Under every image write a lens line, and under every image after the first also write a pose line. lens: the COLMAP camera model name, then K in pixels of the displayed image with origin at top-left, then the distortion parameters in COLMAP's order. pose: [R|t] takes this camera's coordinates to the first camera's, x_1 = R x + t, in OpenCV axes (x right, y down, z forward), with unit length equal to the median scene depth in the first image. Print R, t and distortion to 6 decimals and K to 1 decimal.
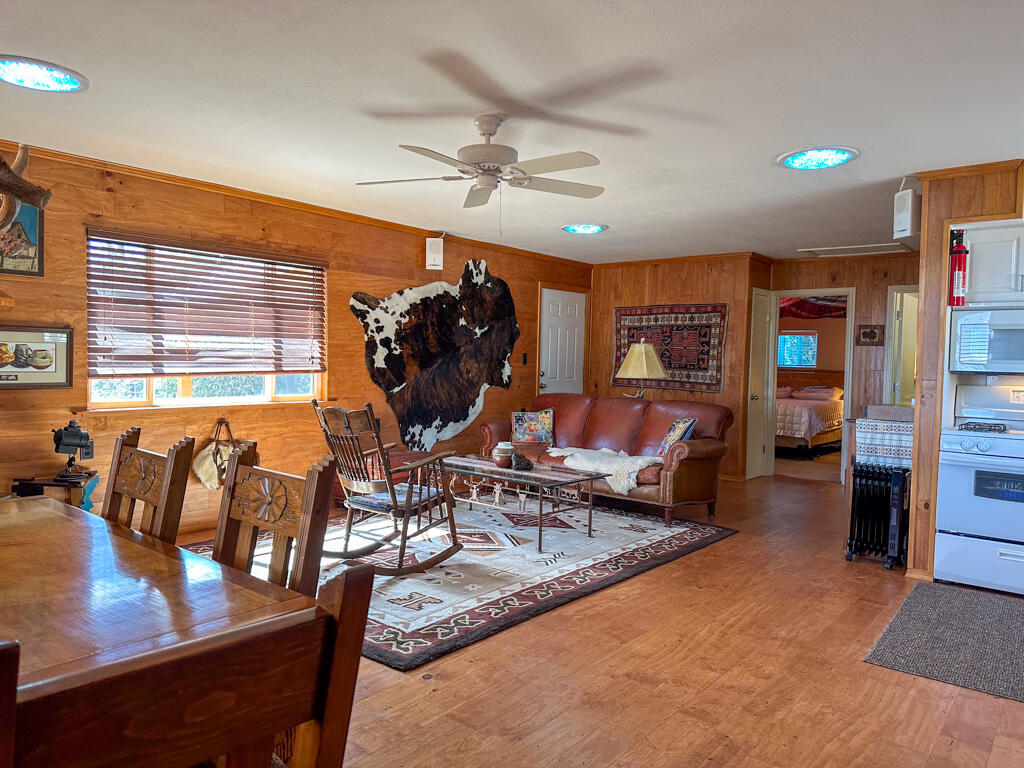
lens RADIAL K [[726.9, 0, 507.9], [0, 726.9, 384.2], [0, 0, 1]] dist [0.050719, -0.060055]
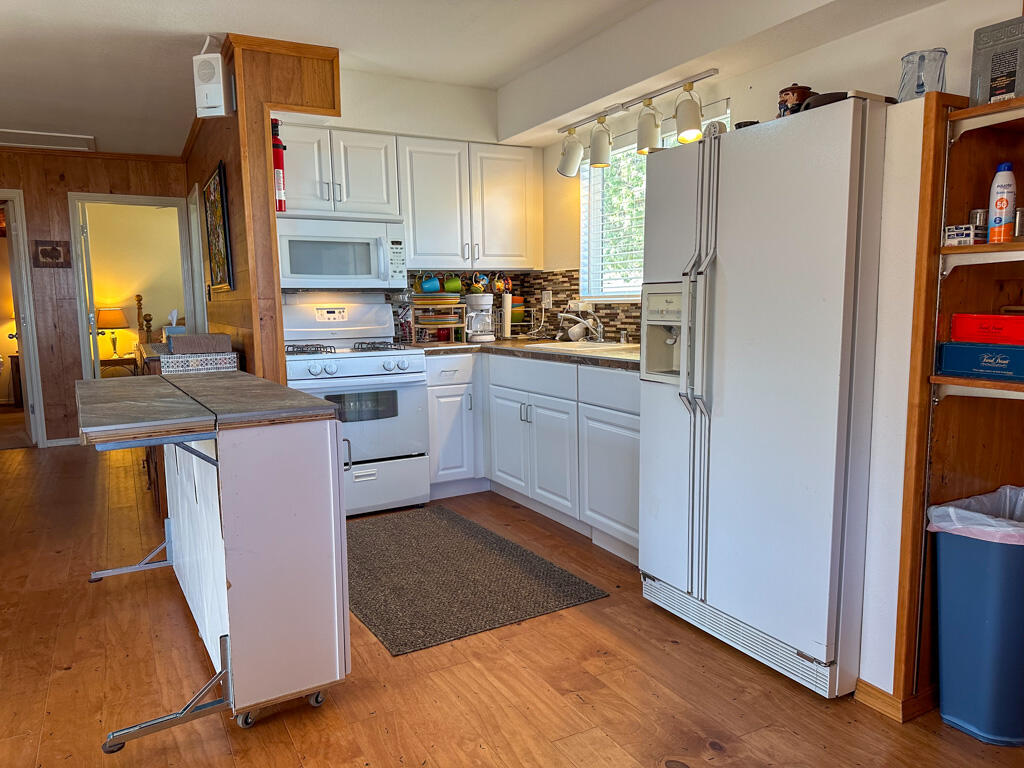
lens RADIAL K [[726.9, 0, 507.9], [0, 726.9, 384.2], [0, 0, 1]] dist [0.050719, -0.060055]
pose [[0.383048, -0.139511, 0.913132, -0.096784], [0.060503, 0.990196, 0.125905, 0.002630], [-0.921745, 0.007020, 0.387734, 0.420517]]
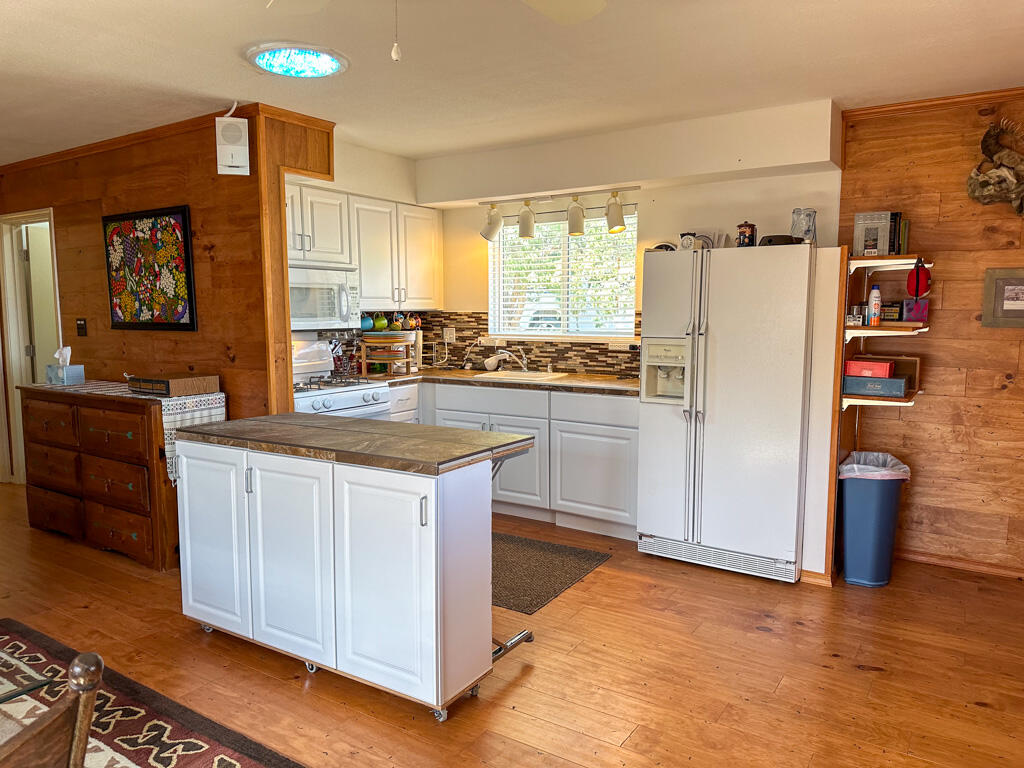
lens RADIAL K [[726.9, 0, 507.9], [0, 726.9, 384.2], [0, 0, 1]] dist [0.050719, -0.060055]
pose [[-0.105416, -0.133972, 0.985362, -0.360982], [0.036437, 0.989698, 0.138460, -0.069902], [-0.993760, 0.050500, -0.099448, 0.807340]]
